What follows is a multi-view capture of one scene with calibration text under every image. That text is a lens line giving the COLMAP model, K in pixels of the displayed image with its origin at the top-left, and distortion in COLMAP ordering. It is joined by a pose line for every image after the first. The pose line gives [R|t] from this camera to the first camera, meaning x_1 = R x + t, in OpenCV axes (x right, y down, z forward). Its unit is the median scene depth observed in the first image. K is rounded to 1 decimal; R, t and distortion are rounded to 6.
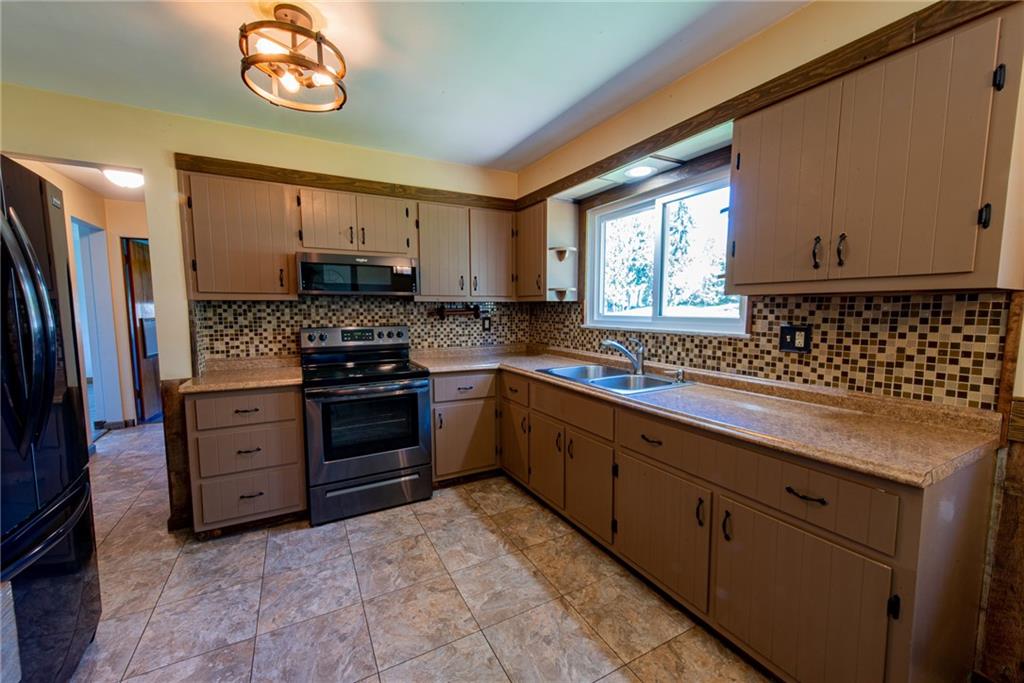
lens RADIAL K [[406.3, 0, 513.4], [0, 406.3, 343.8], [0, 0, 1]] dist [0.017272, -0.007277]
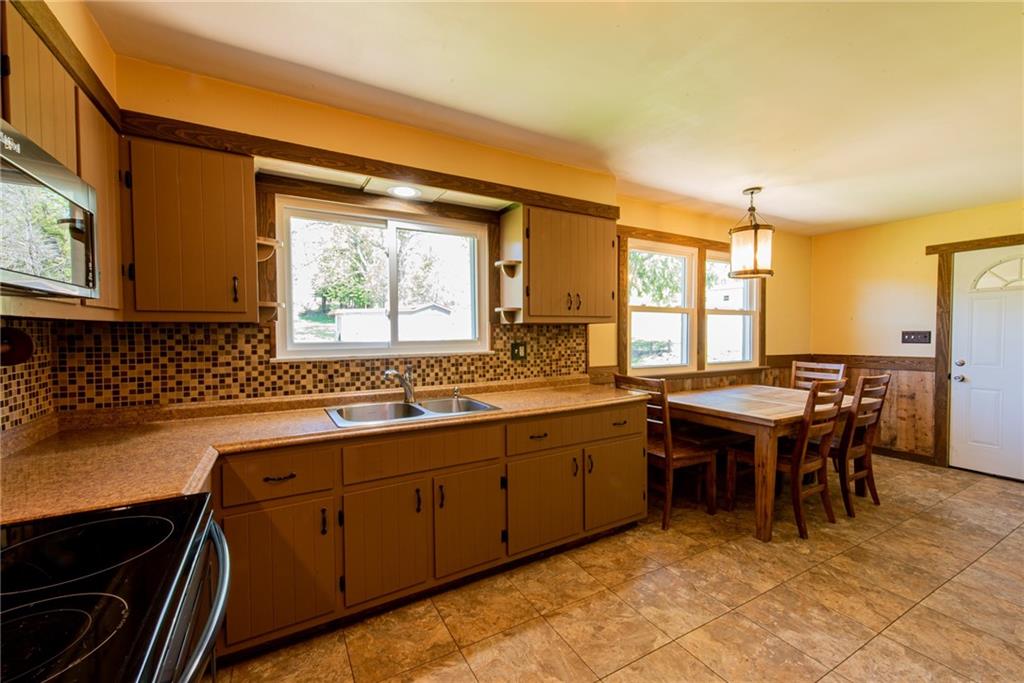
lens RADIAL K [[422.7, 0, 515.0], [0, 422.7, 343.3], [0, 0, 1]] dist [0.016424, -0.004030]
pose [[-0.023943, -0.030198, 0.999257, -0.675157], [0.094862, 0.994965, 0.032342, -0.069729], [-0.995202, 0.095566, -0.020957, 0.758619]]
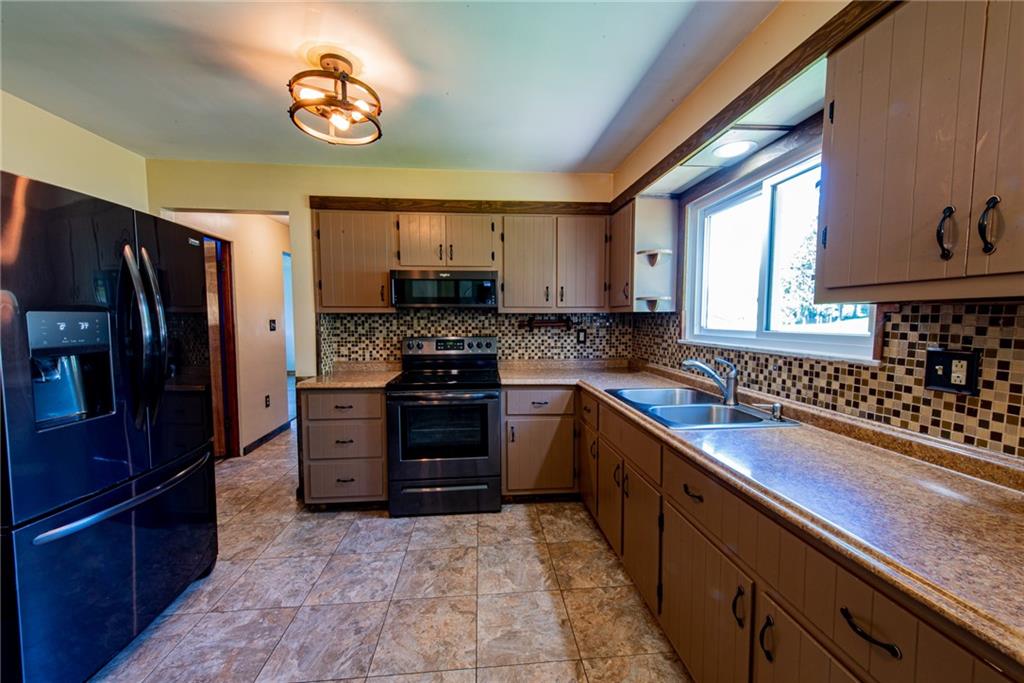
lens RADIAL K [[402.4, 0, 513.8], [0, 402.4, 343.9], [0, 0, 1]] dist [0.019212, -0.007801]
pose [[0.918780, 0.026387, -0.393888, 0.227428], [-0.036015, 0.999205, -0.017072, -0.013868], [0.393124, 0.029871, 0.919000, 0.111258]]
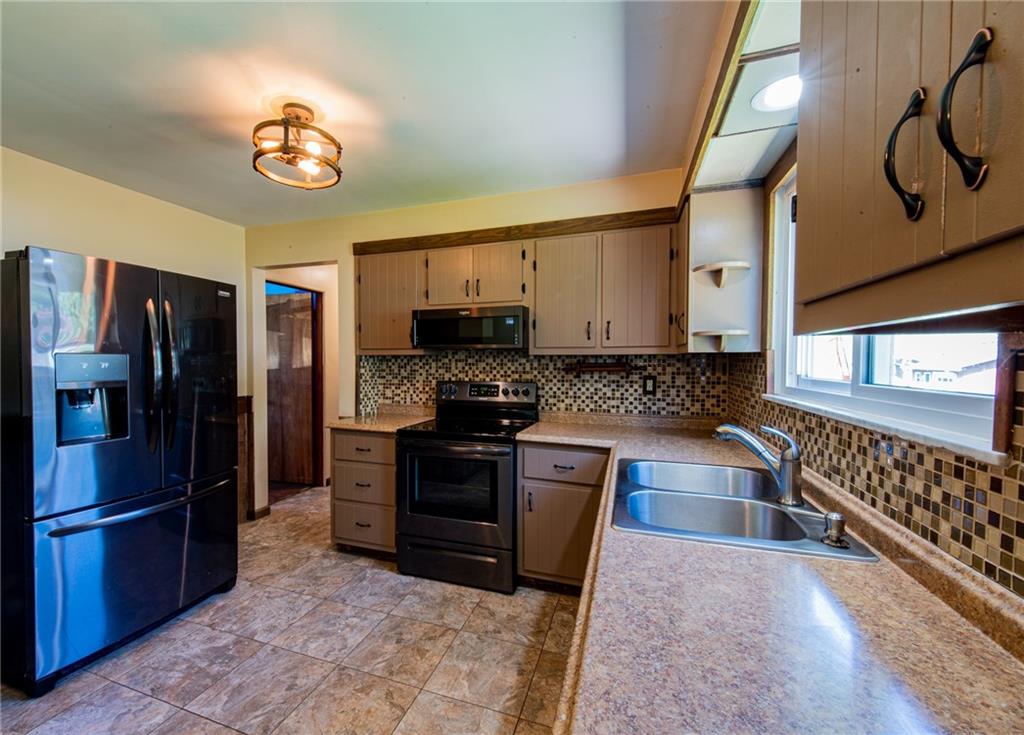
lens RADIAL K [[437.0, 0, 475.0], [0, 437.0, 369.7], [0, 0, 1]] dist [0.018144, -0.005949]
pose [[0.659550, 0.019226, -0.751415, 0.449016], [-0.070937, 0.996803, -0.036760, -0.036559], [0.748306, 0.077548, 0.658806, 0.366798]]
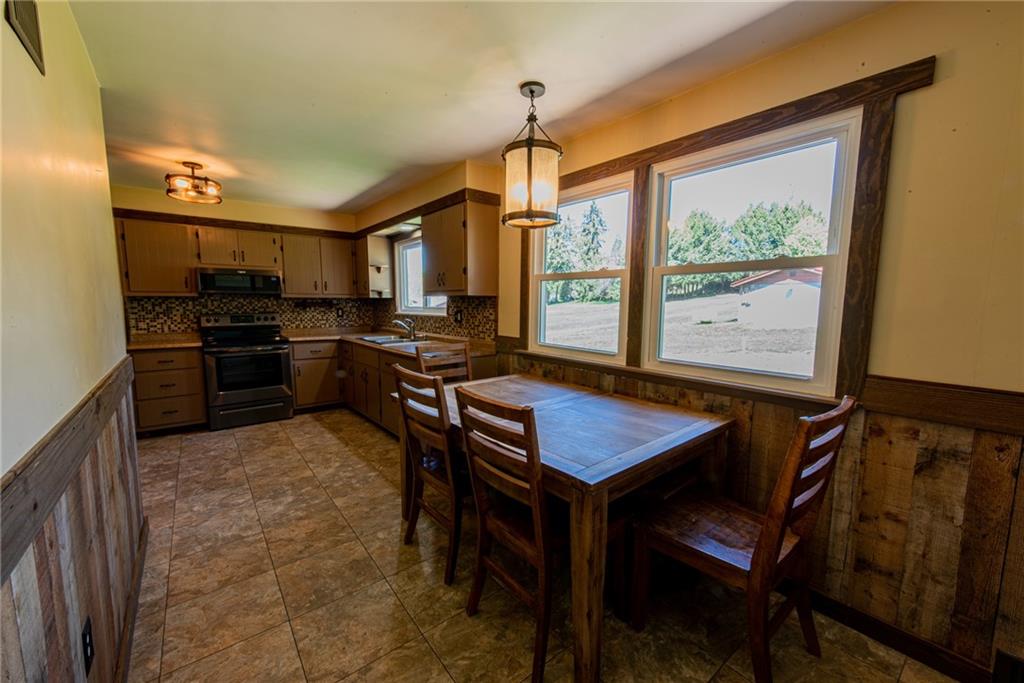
lens RADIAL K [[402.4, 0, 513.8], [0, 402.4, 343.9], [0, 0, 1]] dist [0.019212, -0.007801]
pose [[0.984847, -0.014278, 0.172837, 0.441148], [0.011930, 0.999822, 0.014619, 0.075889], [-0.173015, -0.012336, 0.984842, -0.837538]]
